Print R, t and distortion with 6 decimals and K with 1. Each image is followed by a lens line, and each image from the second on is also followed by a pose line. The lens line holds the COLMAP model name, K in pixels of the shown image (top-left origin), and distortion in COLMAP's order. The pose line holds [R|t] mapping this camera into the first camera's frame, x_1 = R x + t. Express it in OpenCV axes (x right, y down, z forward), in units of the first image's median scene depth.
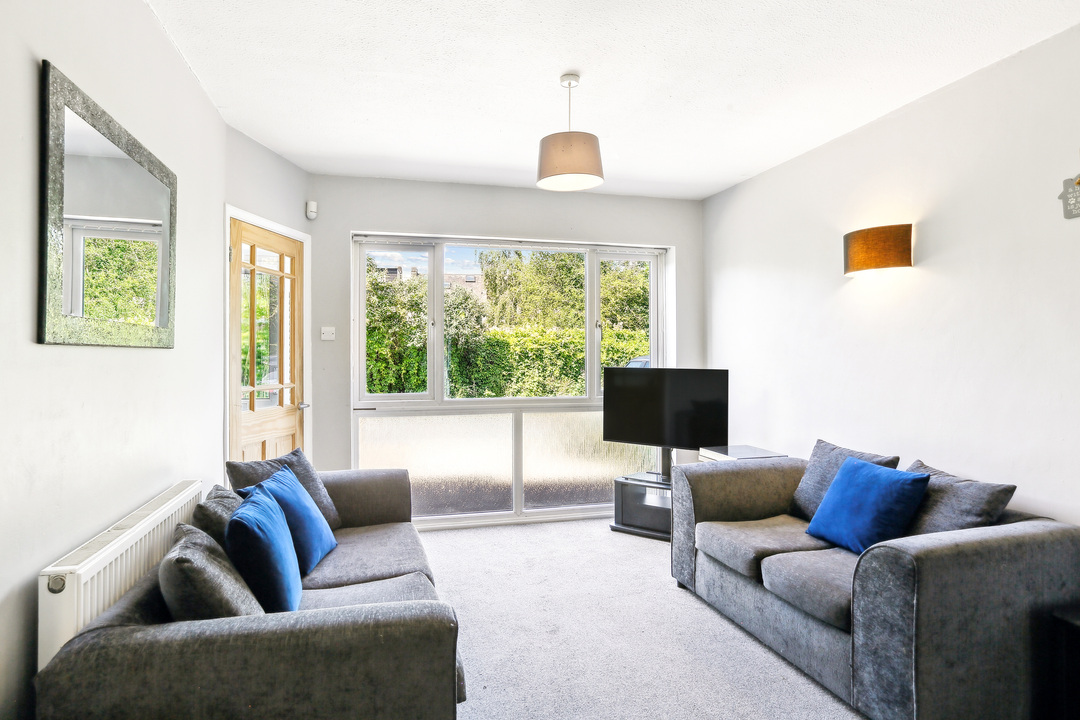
lens RADIAL K [[602.5, 0, 540.0], [0, 602.5, 352.8], [0, 0, 1]] dist [-0.025758, 0.001623]
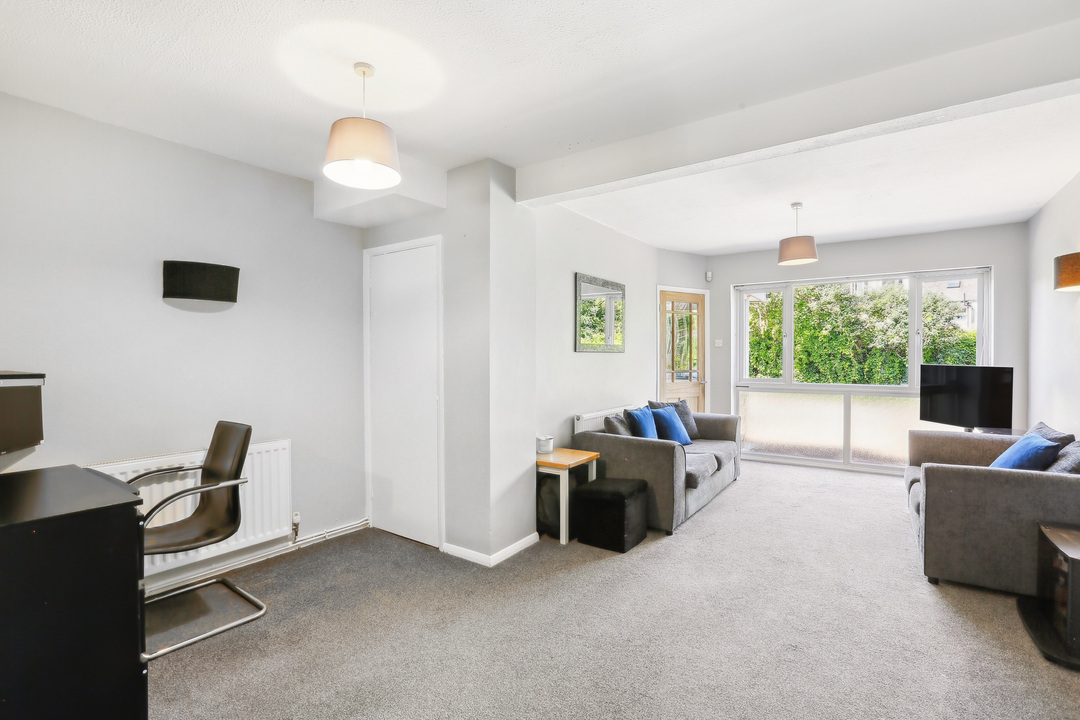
lens RADIAL K [[500.3, 0, 539.3], [0, 500.3, 353.0], [0, 0, 1]] dist [-0.000126, -0.000017]
pose [[0.638472, -0.001673, -0.769643, 0.461171], [0.001317, 0.999999, -0.001081, -0.001355], [0.769644, -0.000324, 0.638473, -0.378469]]
